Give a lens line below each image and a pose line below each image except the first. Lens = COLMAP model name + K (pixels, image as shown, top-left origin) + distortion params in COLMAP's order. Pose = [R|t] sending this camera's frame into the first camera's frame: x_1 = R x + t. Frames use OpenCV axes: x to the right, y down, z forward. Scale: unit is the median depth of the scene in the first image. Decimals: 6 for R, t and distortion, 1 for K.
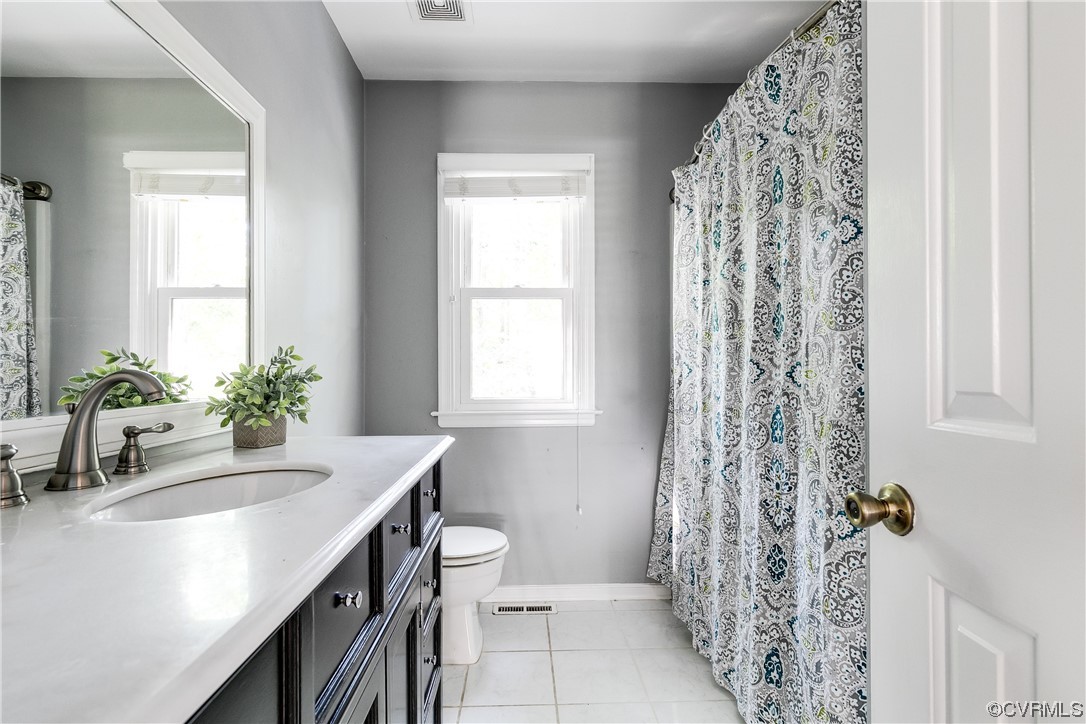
lens RADIAL K [[499.8, 0, 539.7], [0, 499.8, 365.5], [0, 0, 1]] dist [0.009728, -0.001987]
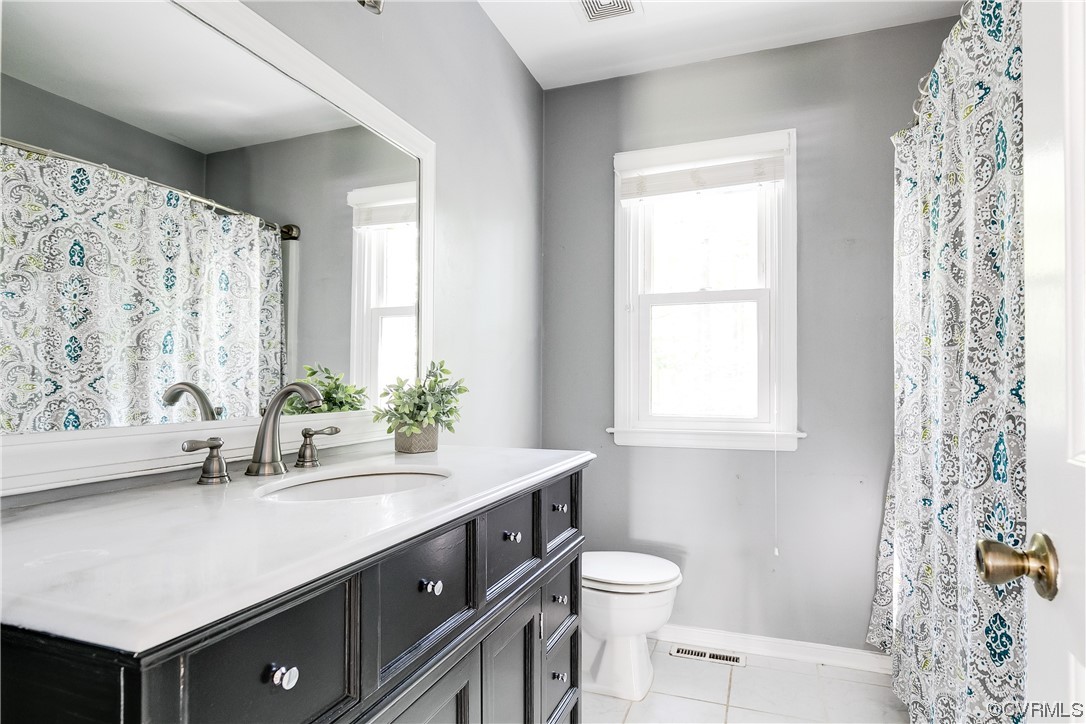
lens RADIAL K [[567.5, 0, 572.0], [0, 567.5, 370.2], [0, 0, 1]] dist [-0.003602, 0.002092]
pose [[0.937060, -0.002668, -0.349159, 0.141715], [-0.002264, 0.999903, -0.013716, -0.001540], [0.349162, 0.013643, 0.936963, -0.035471]]
